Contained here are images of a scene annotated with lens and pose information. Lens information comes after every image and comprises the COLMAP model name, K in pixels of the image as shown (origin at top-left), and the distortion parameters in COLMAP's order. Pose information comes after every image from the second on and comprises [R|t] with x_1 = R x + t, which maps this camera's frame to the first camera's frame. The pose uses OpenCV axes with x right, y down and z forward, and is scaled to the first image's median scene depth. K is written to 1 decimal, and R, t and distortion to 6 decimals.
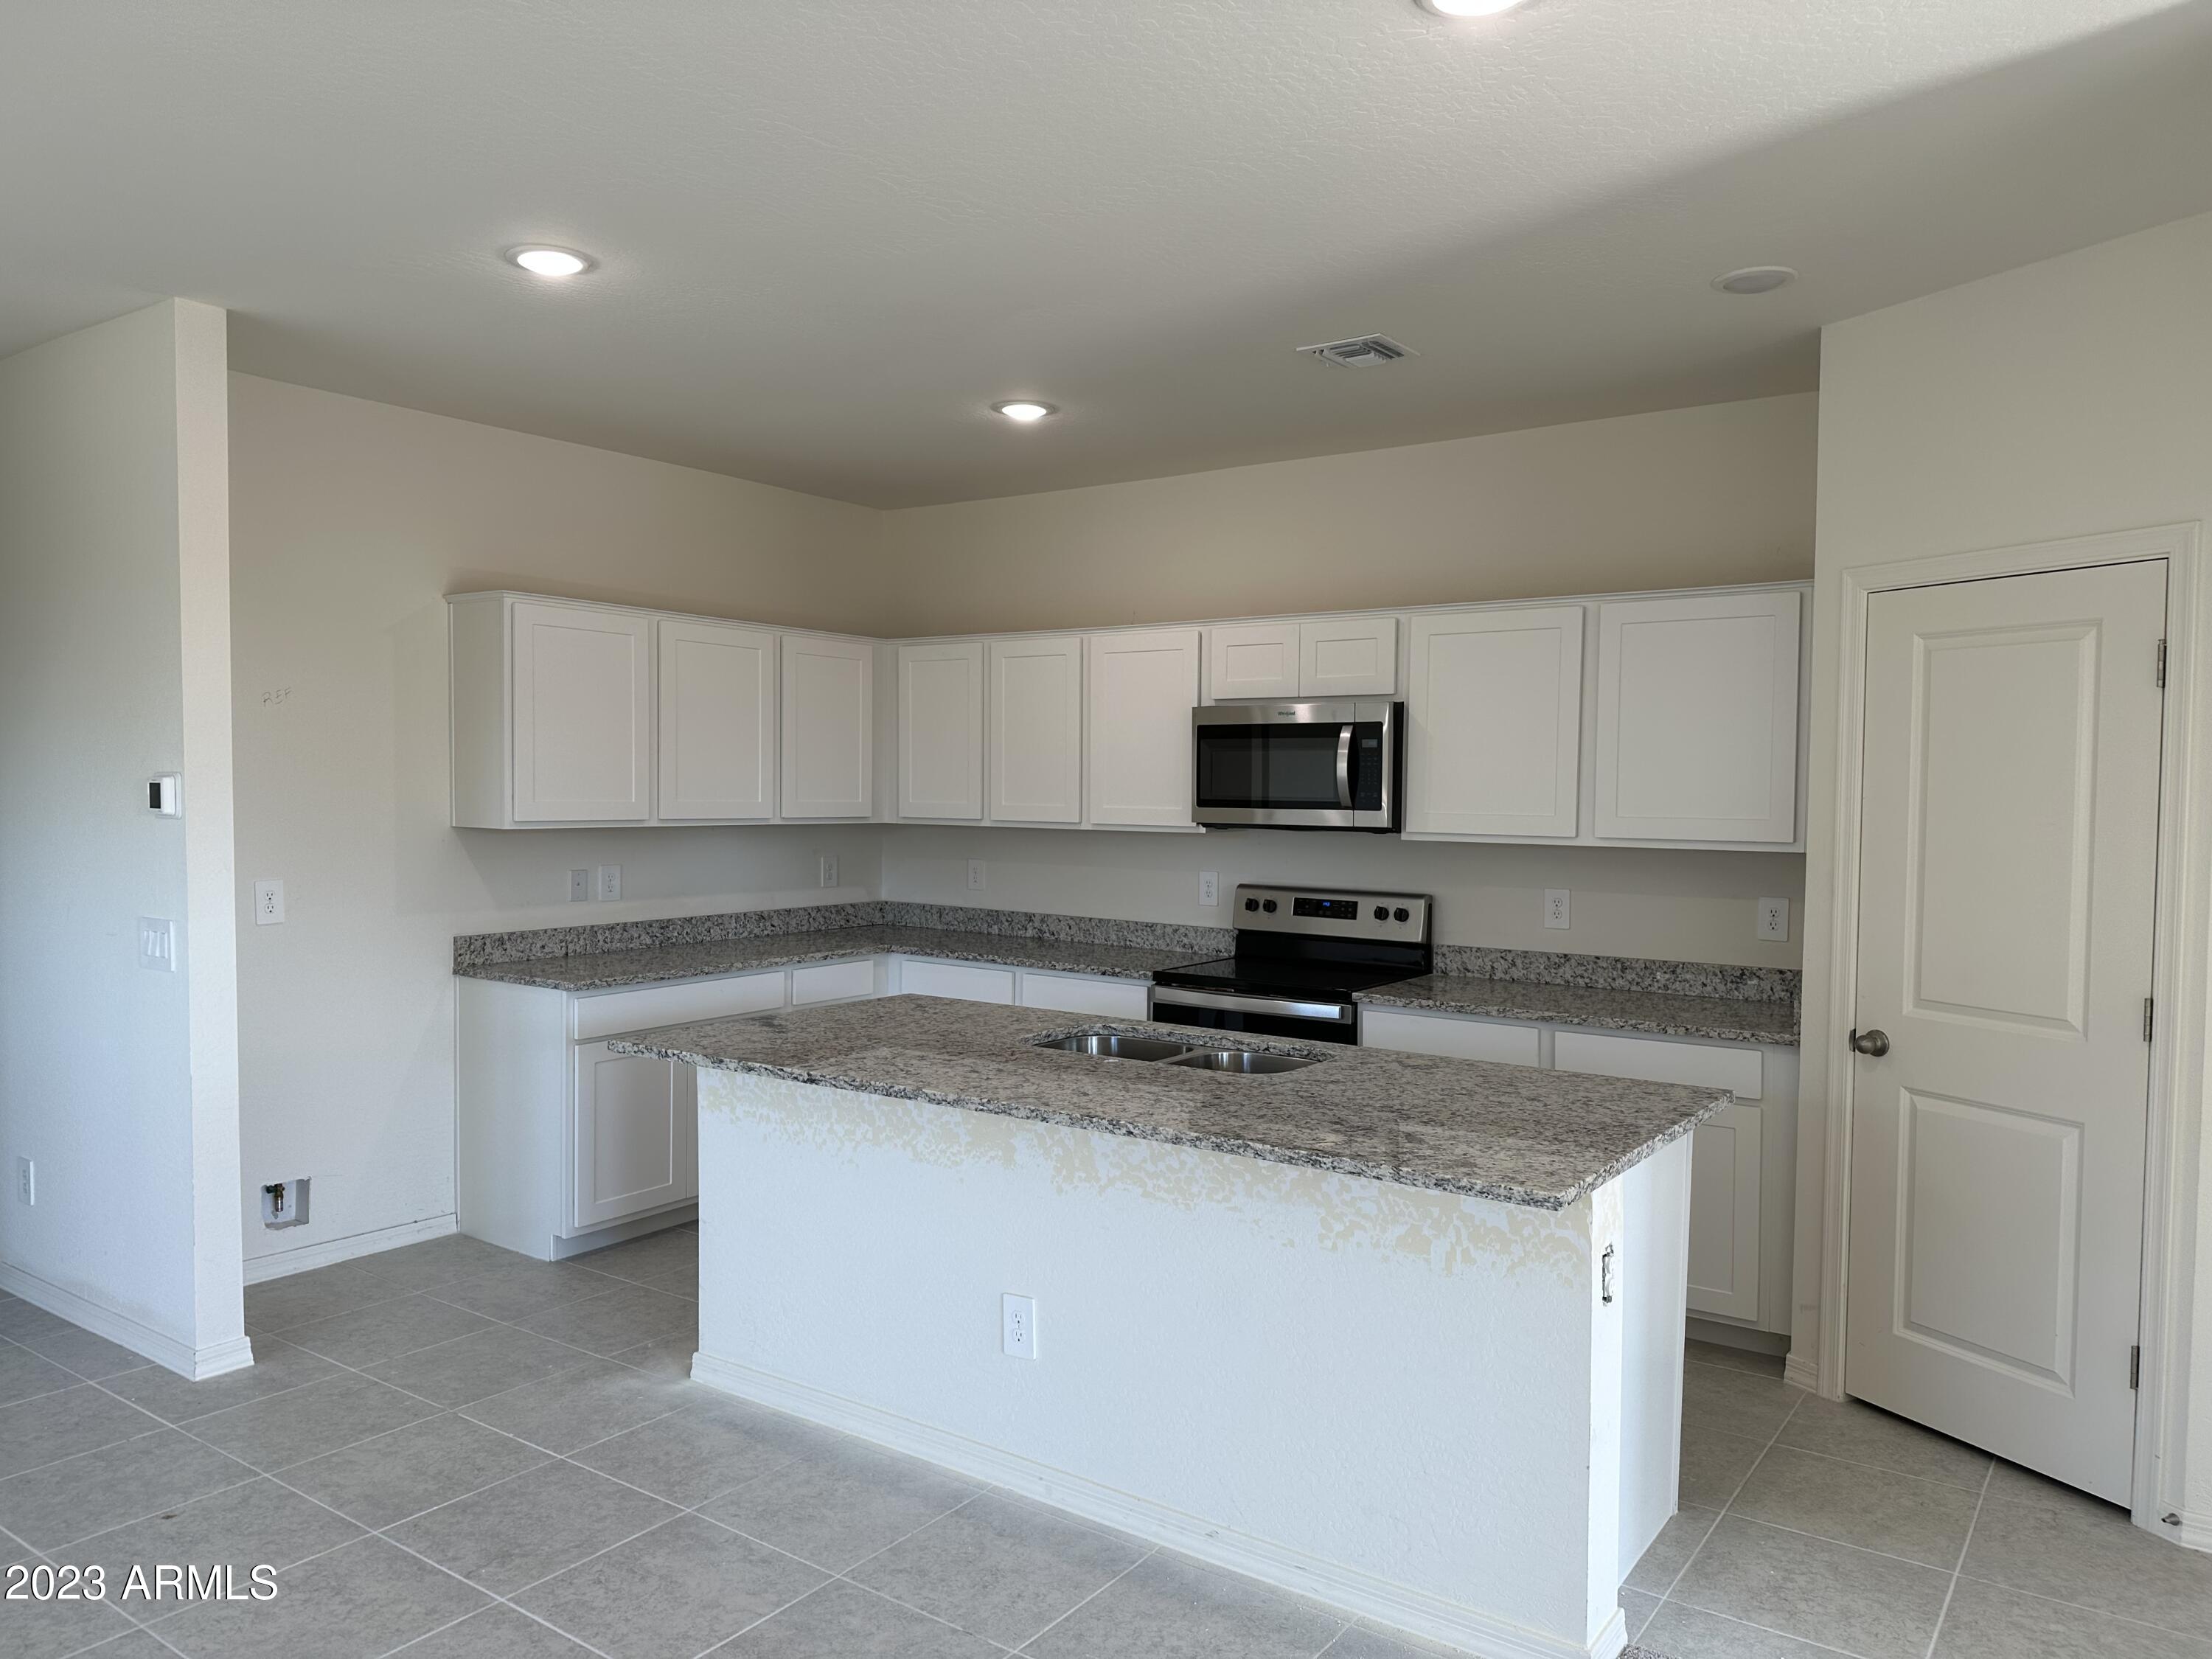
lens RADIAL K [[1511.0, 0, 1106.0], [0, 1511.0, 829.5], [0, 0, 1]] dist [0.204793, -0.416365]
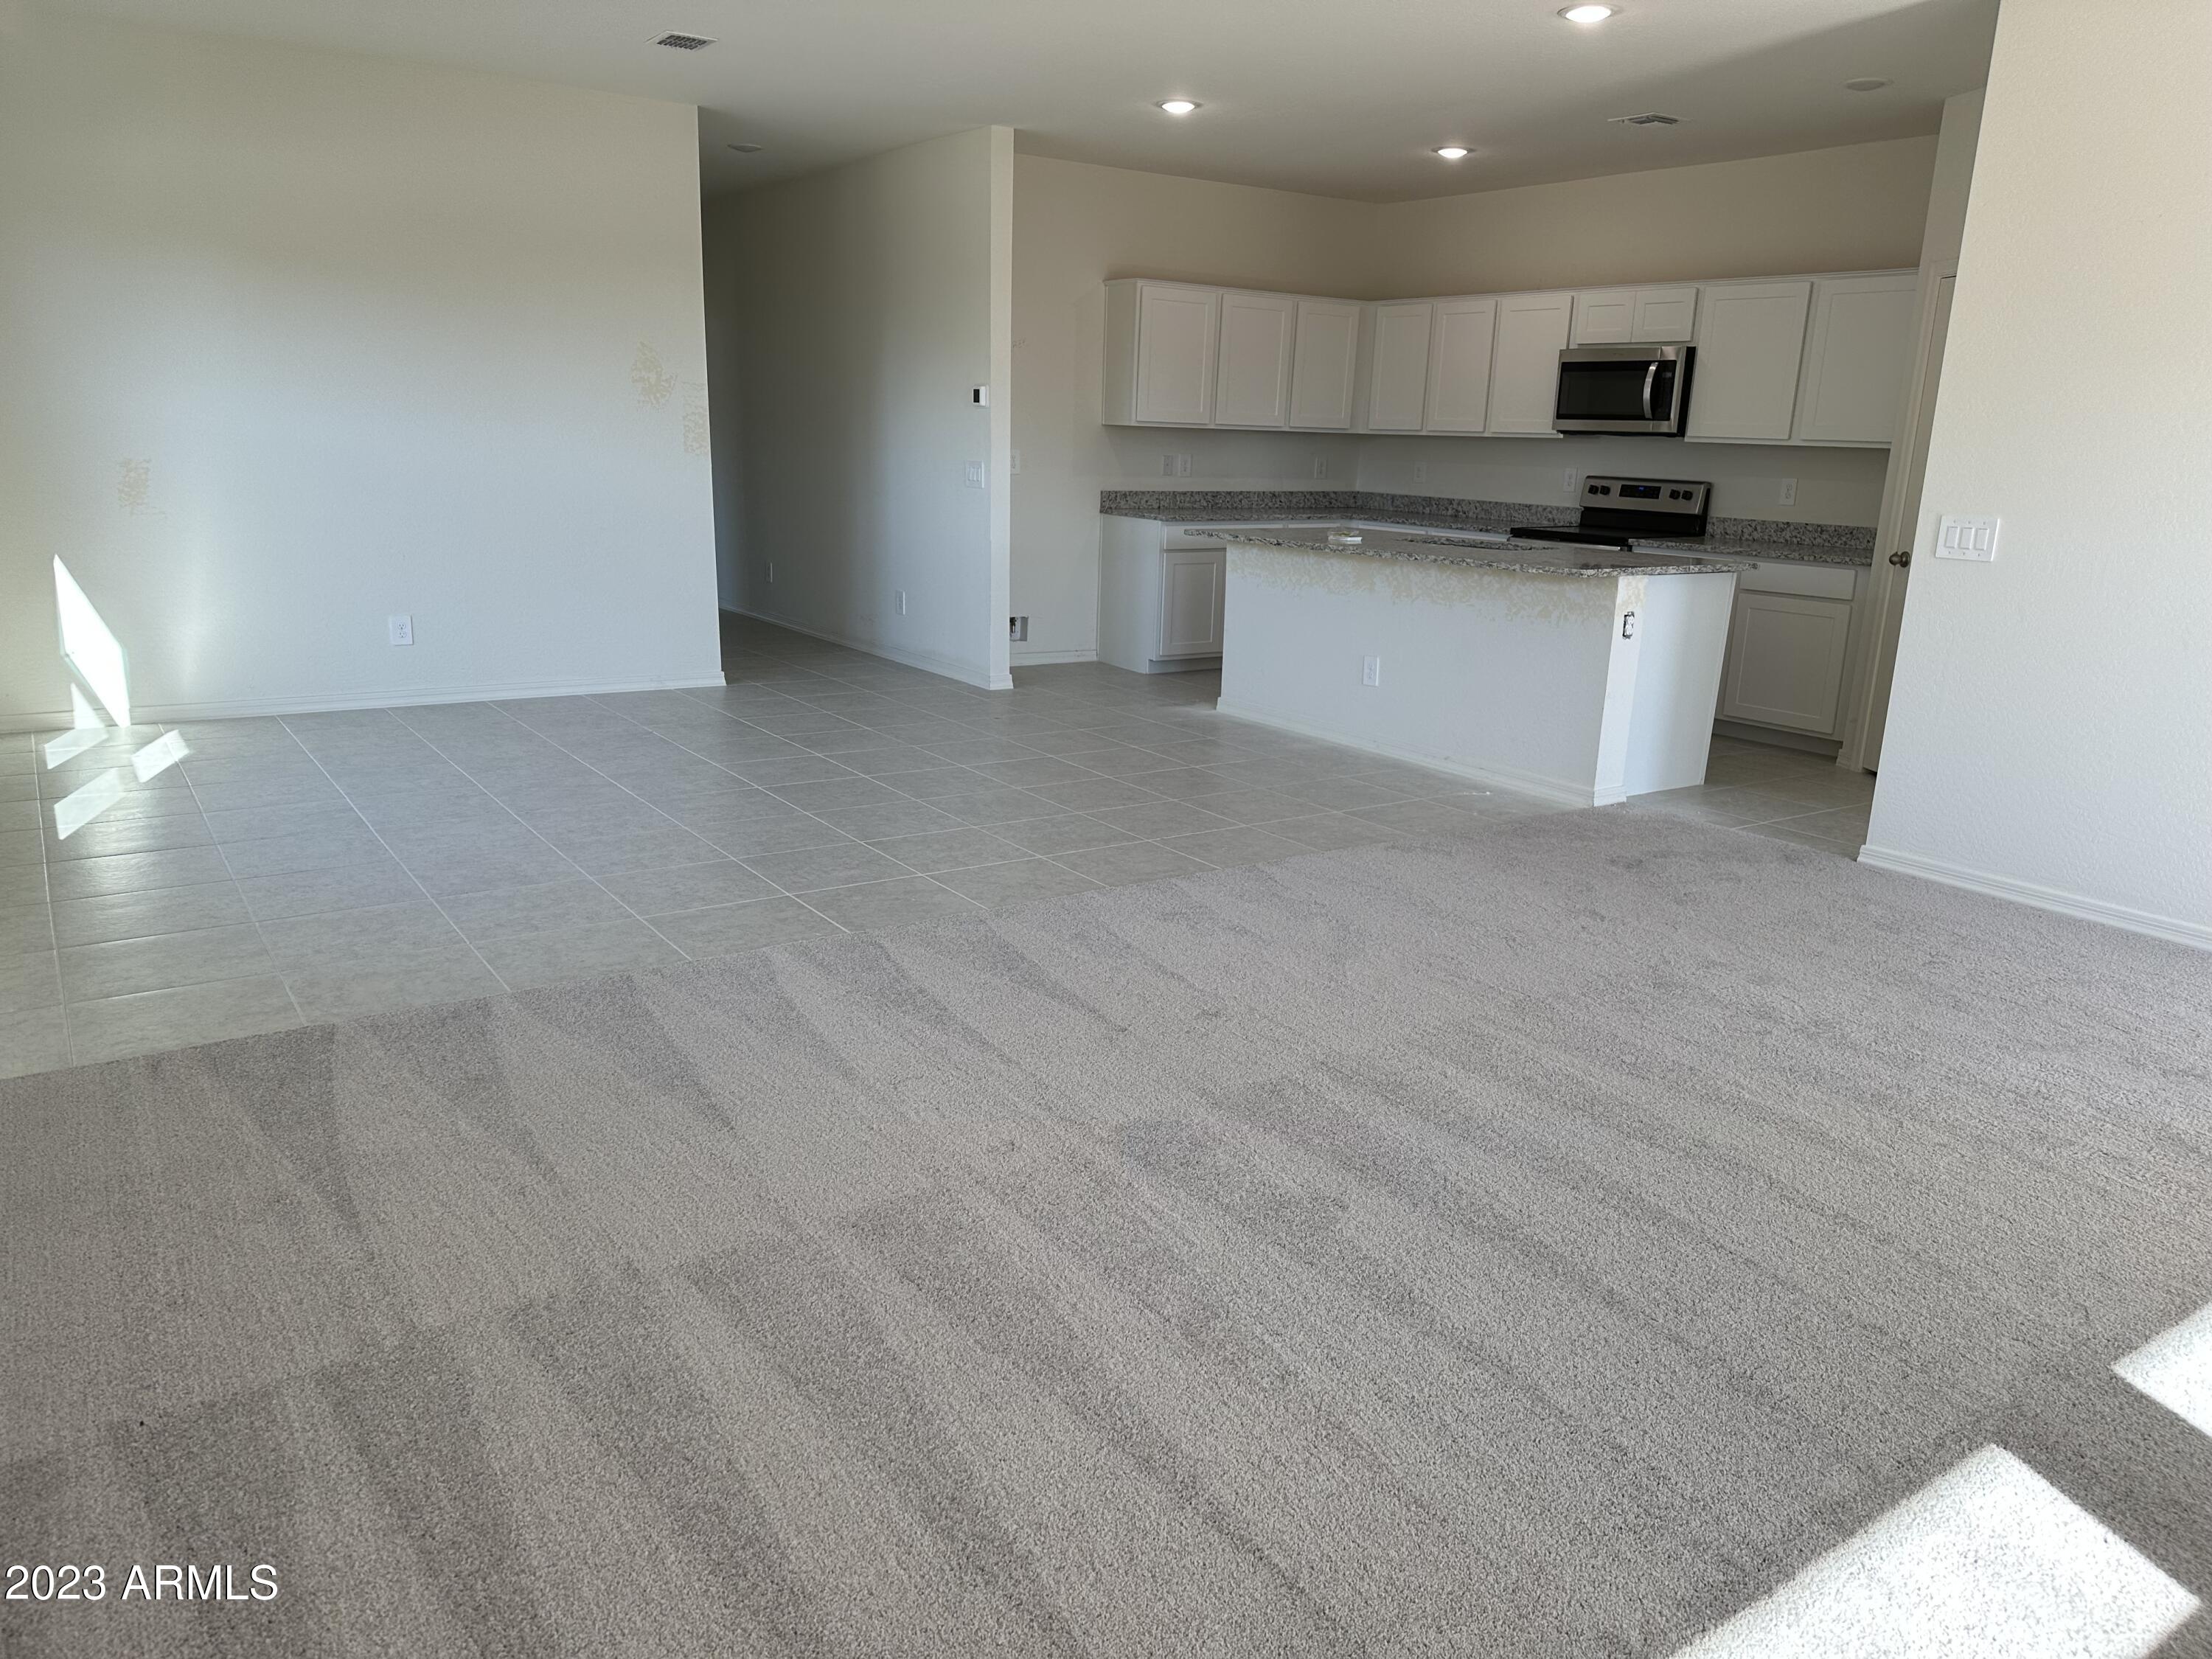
lens RADIAL K [[1511.0, 0, 1106.0], [0, 1511.0, 829.5], [0, 0, 1]] dist [0.204793, -0.416365]
pose [[0.937818, 0.110830, -0.328959, 0.194972], [-0.036434, 0.973854, 0.224233, 0.055768], [0.345210, -0.198304, 0.917336, -0.660067]]
